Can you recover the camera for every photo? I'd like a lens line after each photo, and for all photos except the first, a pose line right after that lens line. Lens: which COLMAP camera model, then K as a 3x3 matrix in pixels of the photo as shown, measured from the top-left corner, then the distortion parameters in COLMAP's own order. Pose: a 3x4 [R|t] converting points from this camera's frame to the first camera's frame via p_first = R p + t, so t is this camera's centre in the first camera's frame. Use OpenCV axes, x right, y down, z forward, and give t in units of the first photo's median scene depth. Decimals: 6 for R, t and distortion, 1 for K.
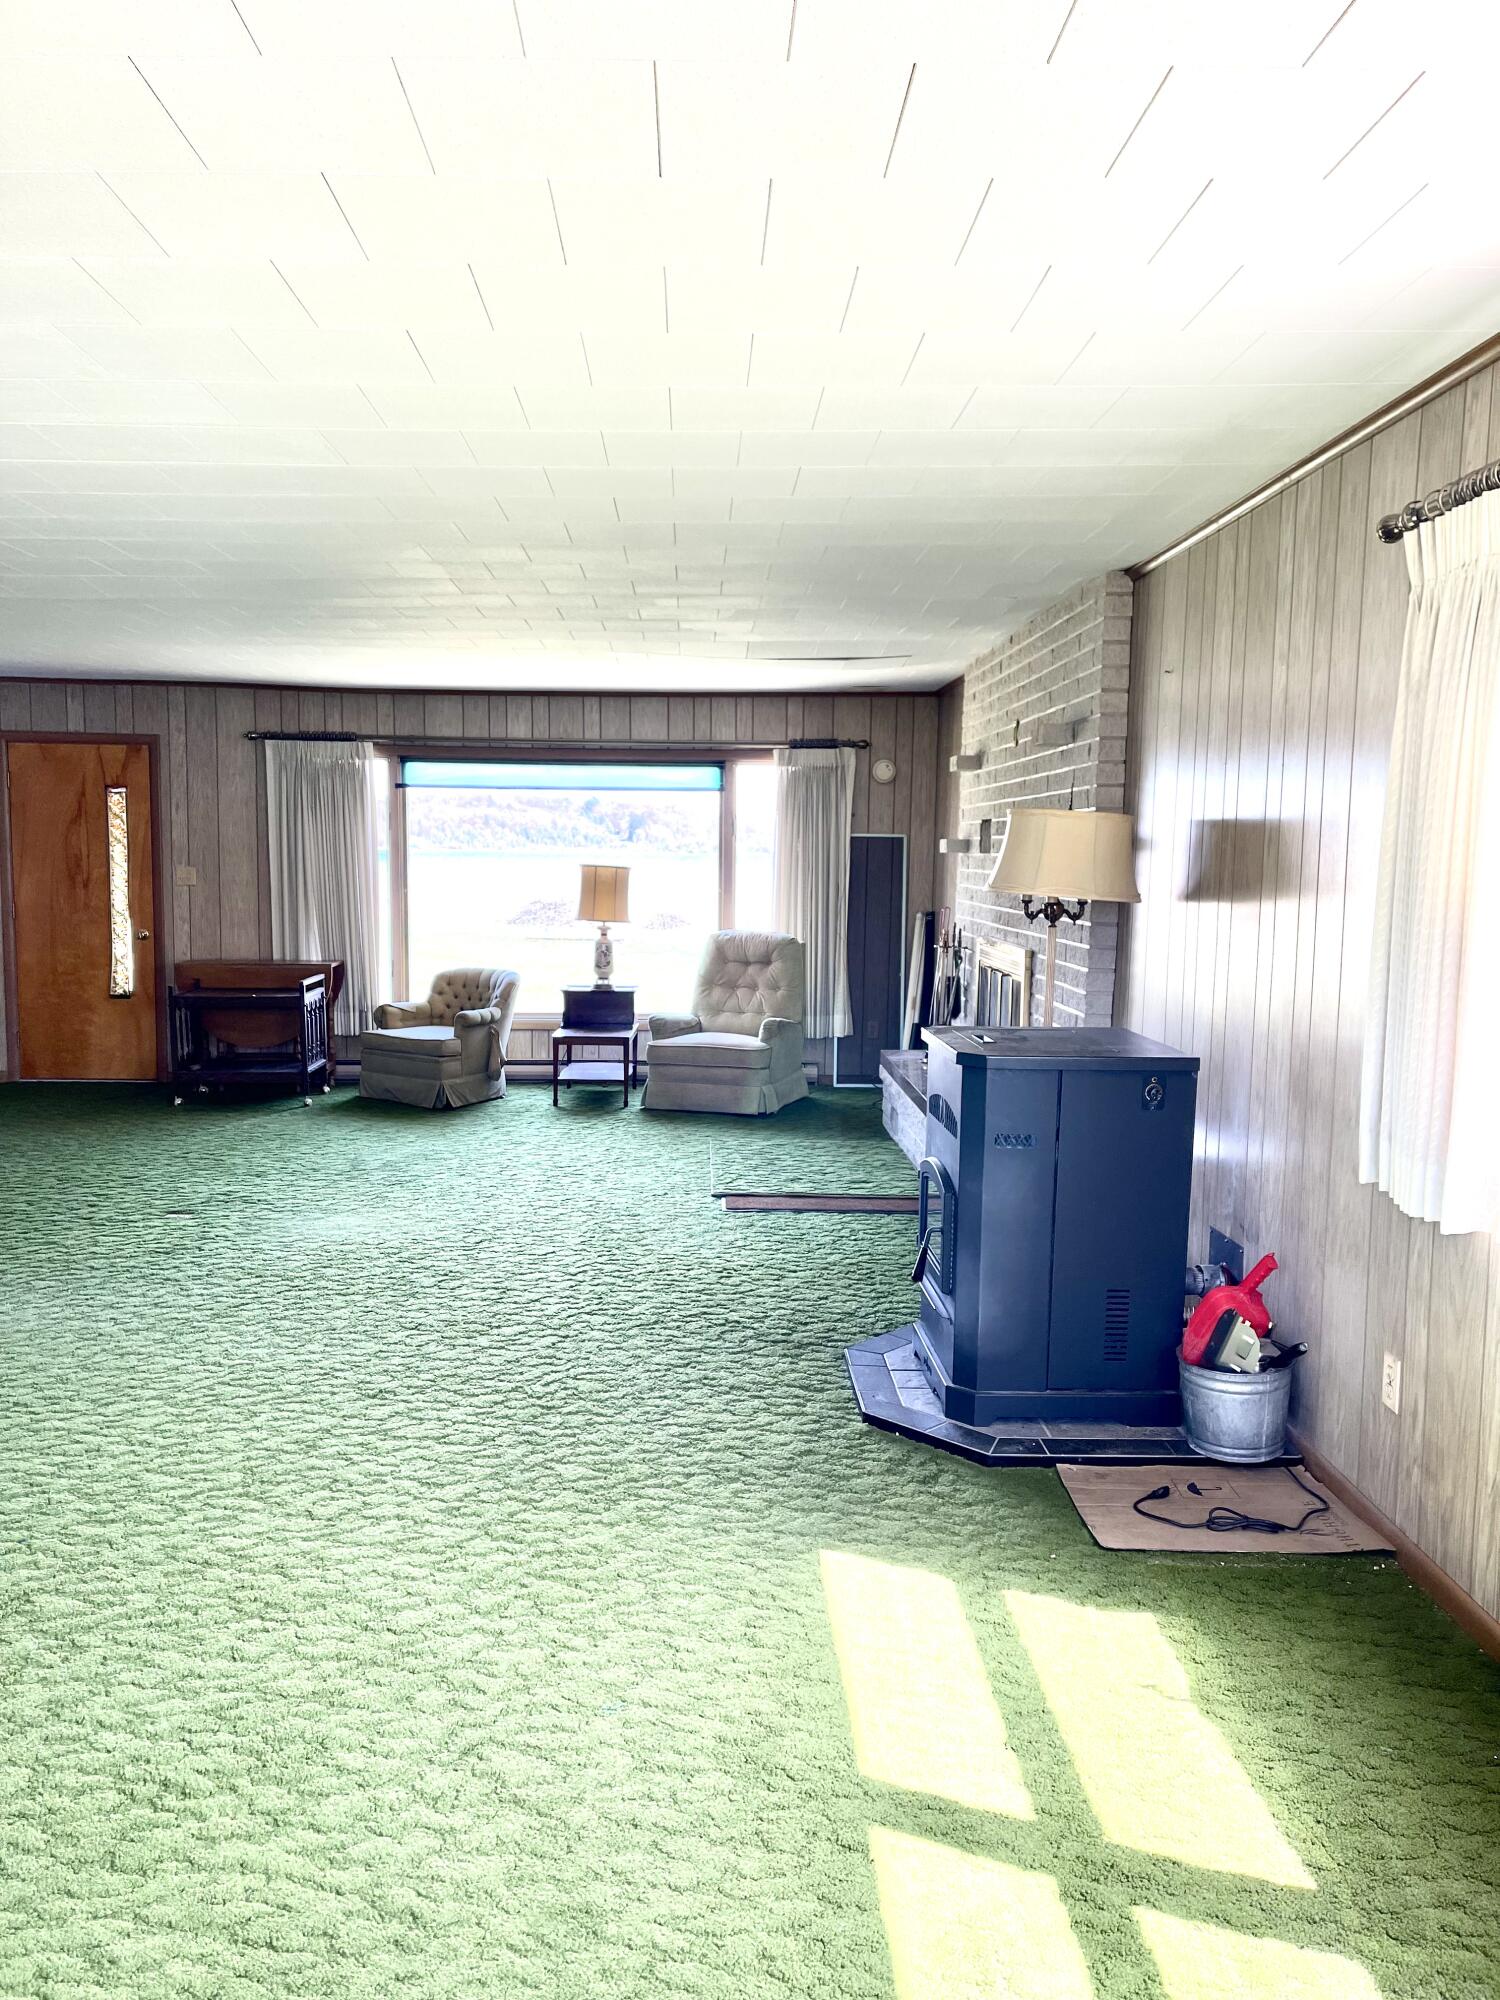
lens RADIAL K [[1500.8, 0, 744.8], [0, 1500.8, 1010.9], [0, 0, 1]] dist [0.067746, -0.073671]
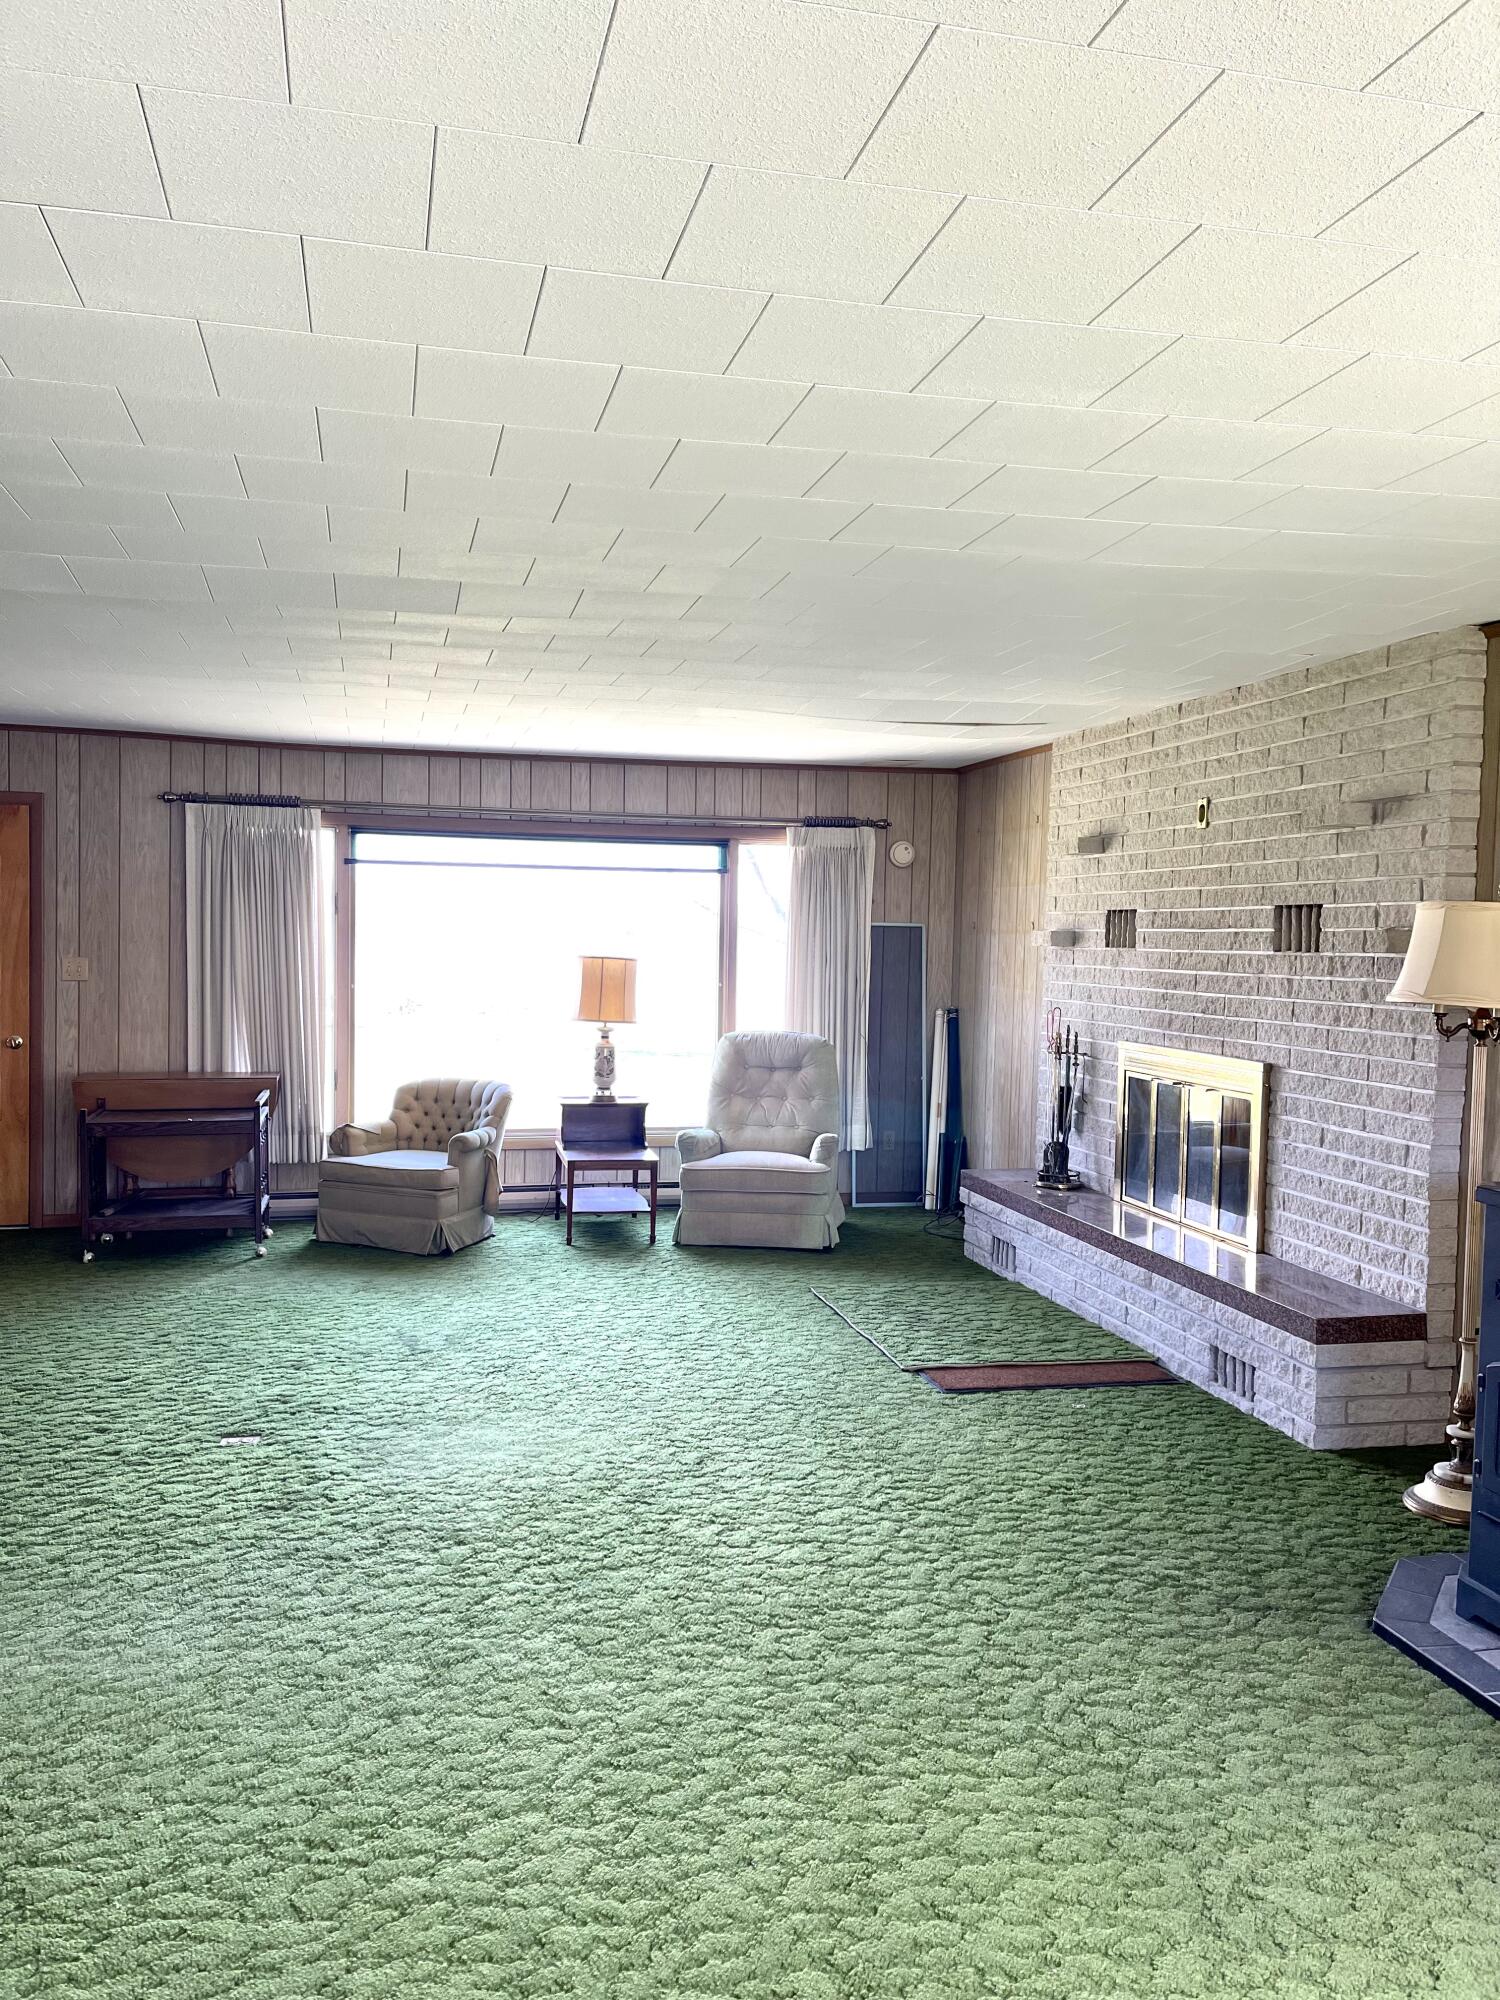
lens RADIAL K [[1500.8, 0, 745.6], [0, 1500.8, 1000.7], [0, 0, 1]] dist [0.067746, -0.073671]
pose [[0.979261, -0.001841, 0.202596, -0.191603], [0.014183, 0.998129, -0.059483, -0.020034], [-0.202108, 0.061122, 0.977454, 0.149692]]
